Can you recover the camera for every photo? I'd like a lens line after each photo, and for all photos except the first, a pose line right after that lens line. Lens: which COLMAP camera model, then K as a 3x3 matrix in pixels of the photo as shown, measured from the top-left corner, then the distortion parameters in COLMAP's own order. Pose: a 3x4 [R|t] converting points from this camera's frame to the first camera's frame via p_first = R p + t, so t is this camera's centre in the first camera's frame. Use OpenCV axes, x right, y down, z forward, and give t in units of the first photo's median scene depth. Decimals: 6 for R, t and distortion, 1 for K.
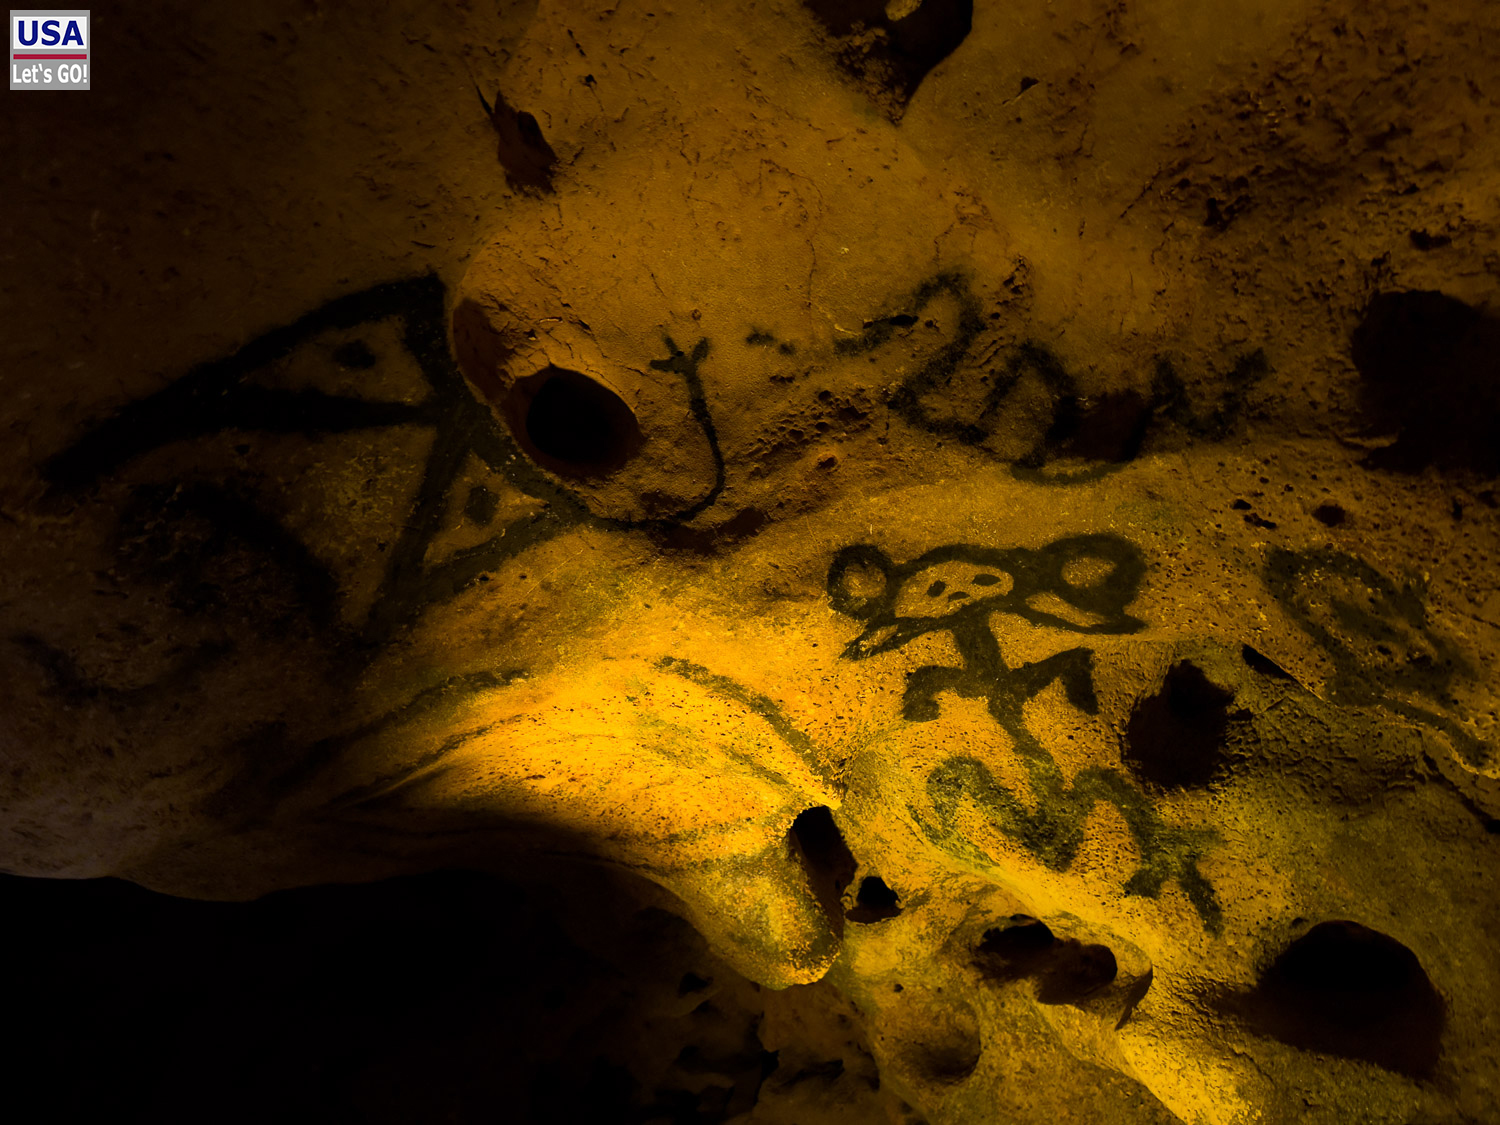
lens RADIAL K [[1079.5, 0, 746.3], [0, 1079.5, 569.1], [0, 0, 1]] dist [0.070705, -0.067162]
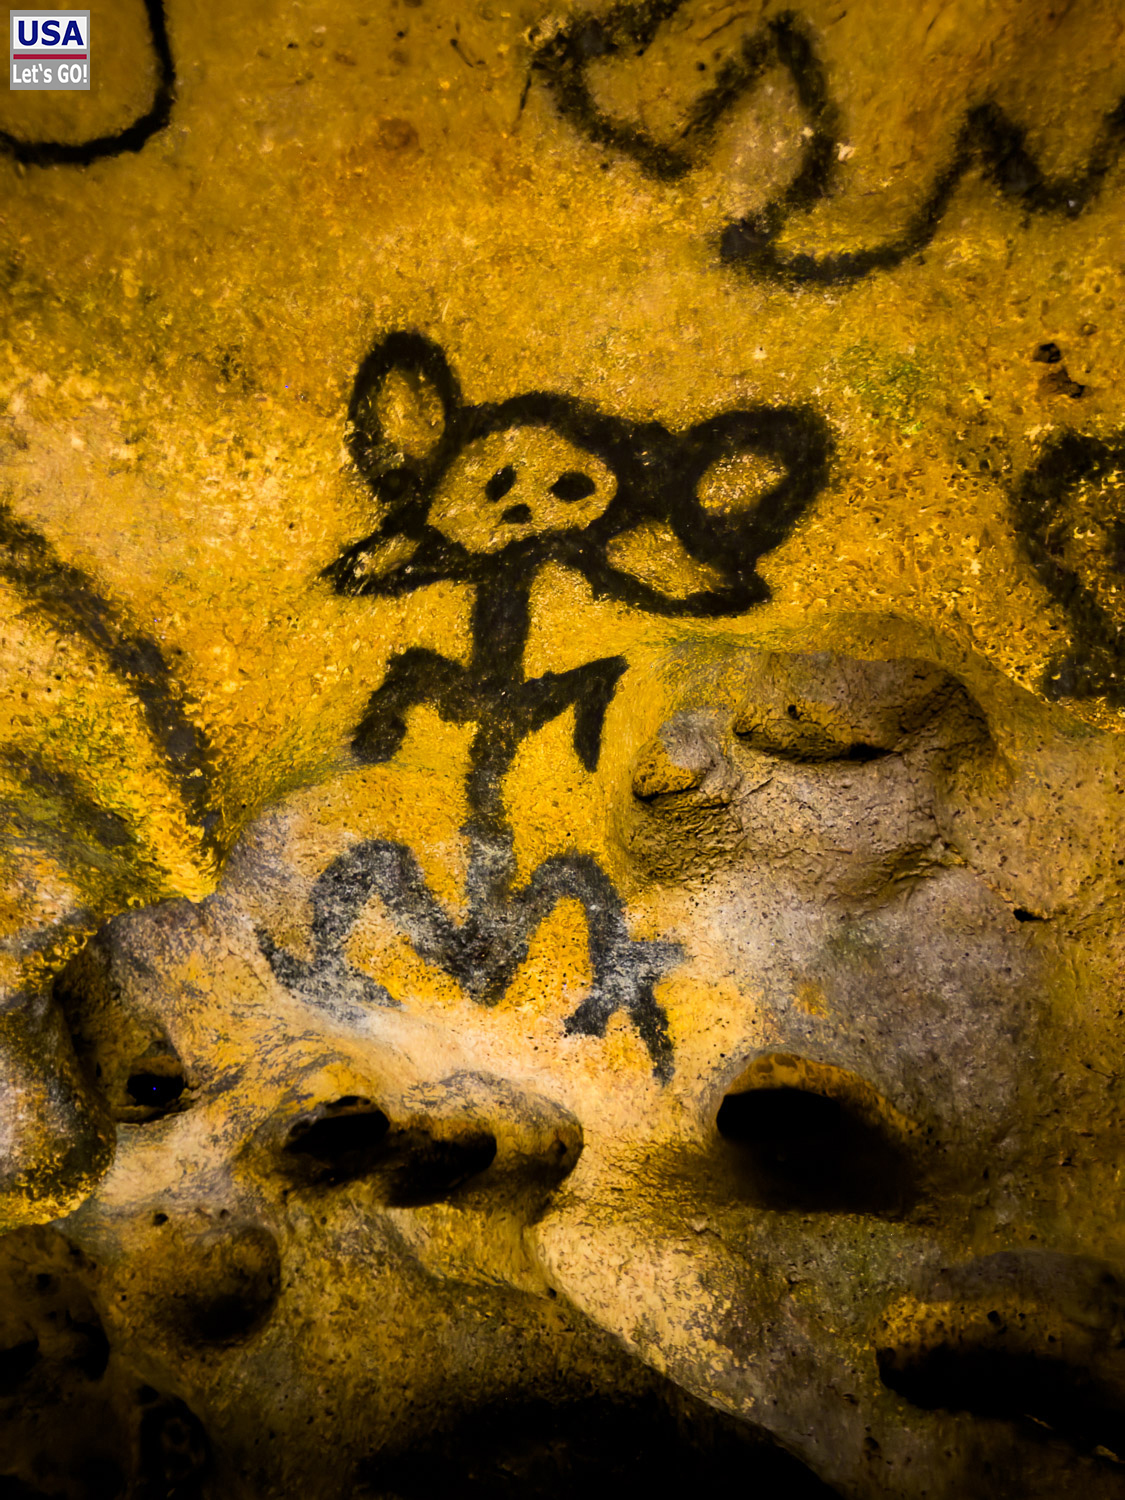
lens RADIAL K [[1079.5, 0, 574.5], [0, 1079.5, 742.7], [0, 0, 1]] dist [0.070705, -0.067162]
pose [[0.835548, 0.116496, 0.536924, -0.092776], [-0.089575, 0.993071, -0.076071, 0.199451], [-0.542066, 0.015466, 0.840194, 0.472715]]
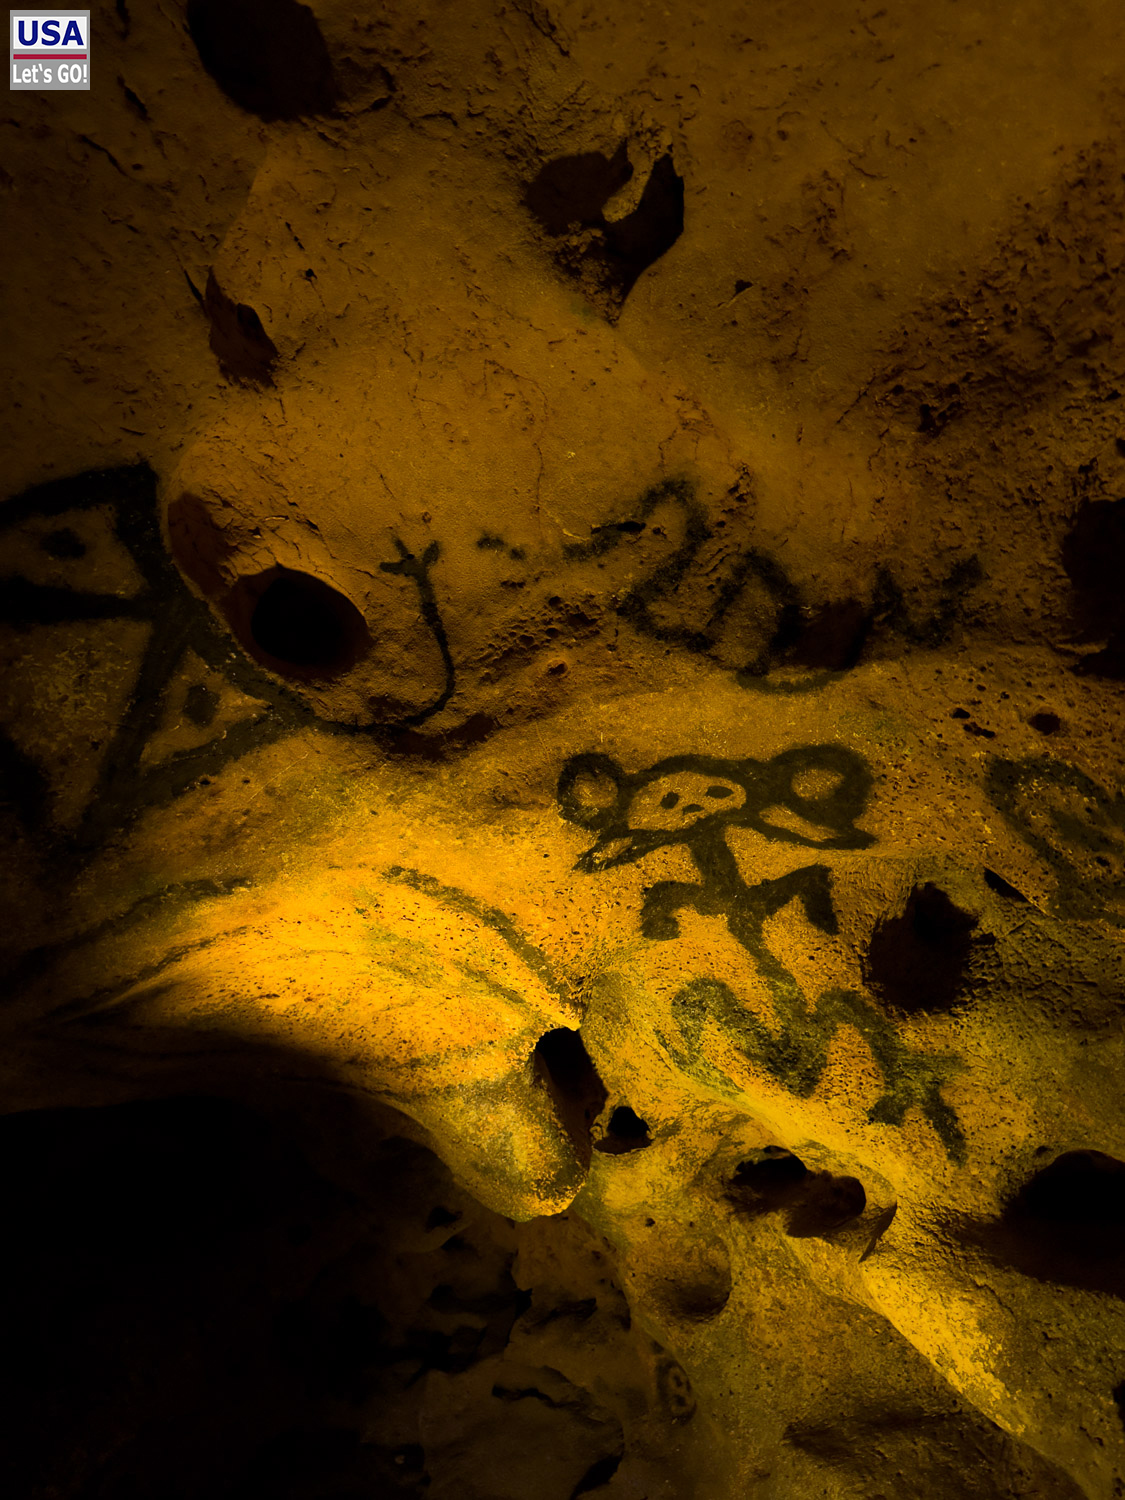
lens RADIAL K [[1079.5, 0, 557.6], [0, 1079.5, 760.4], [0, 0, 1]] dist [0.070705, -0.067162]
pose [[0.999602, 0.016188, 0.023111, 0.049372], [-0.015180, 0.998953, -0.043157, 0.025425], [-0.023786, 0.042789, 0.998801, 0.013772]]
